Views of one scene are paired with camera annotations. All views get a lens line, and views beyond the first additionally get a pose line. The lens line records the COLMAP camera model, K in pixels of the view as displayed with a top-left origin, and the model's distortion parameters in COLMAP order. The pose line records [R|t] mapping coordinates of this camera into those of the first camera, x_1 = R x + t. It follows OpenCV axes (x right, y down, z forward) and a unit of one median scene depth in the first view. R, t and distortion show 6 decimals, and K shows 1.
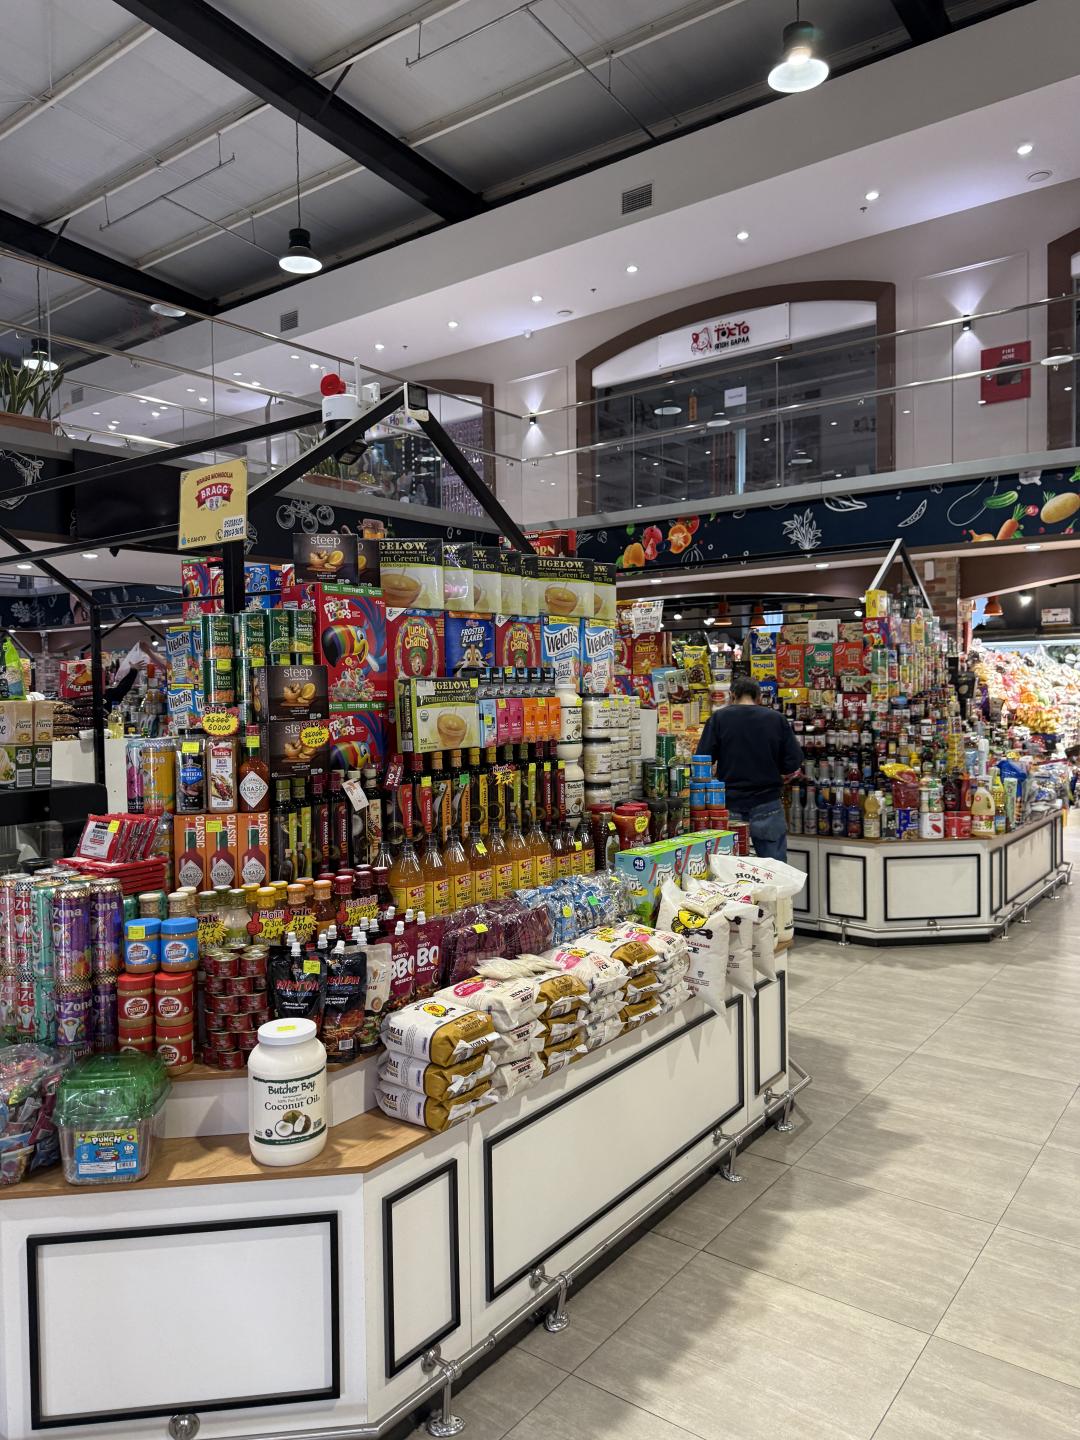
lens RADIAL K [[1014.6, 0, 540.2], [0, 1014.6, 738.6], [0, 0, 1]] dist [0.083262, -0.077911]
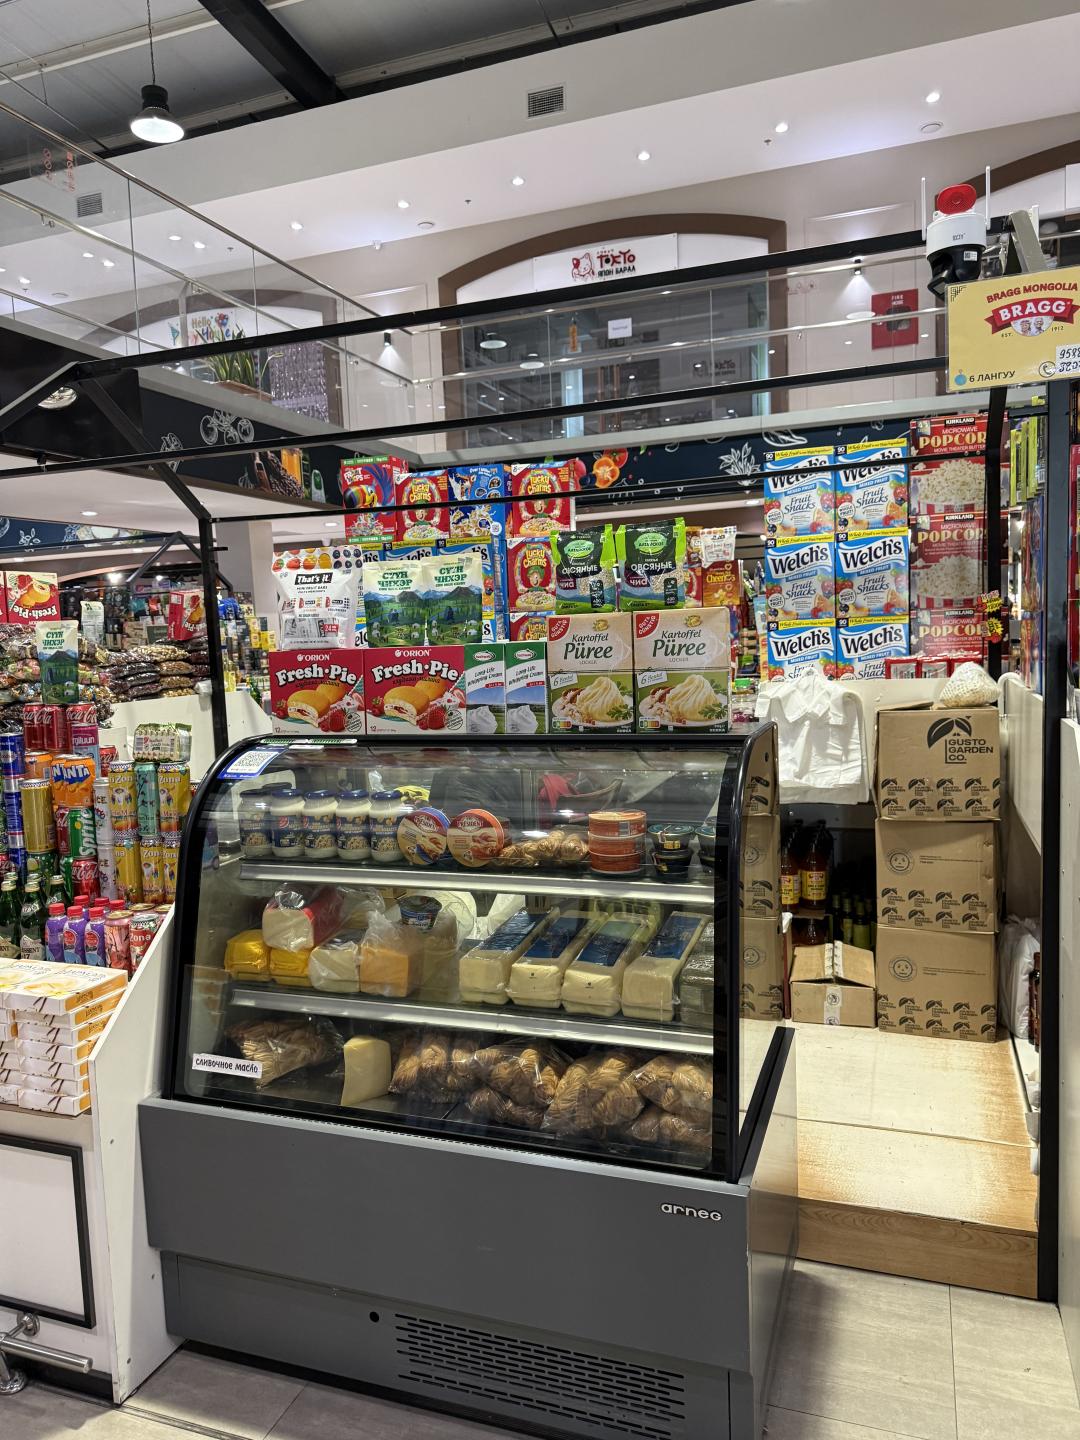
lens RADIAL K [[1023.8, 0, 540.0], [0, 1023.8, 720.0], [0, 0, 1]] dist [0.094108, -0.083251]
pose [[0.953908, -0.047911, 0.296250, -0.220044], [0.040742, 0.998709, 0.030328, 0.003745], [-0.297321, -0.016861, 0.954629, 0.094910]]
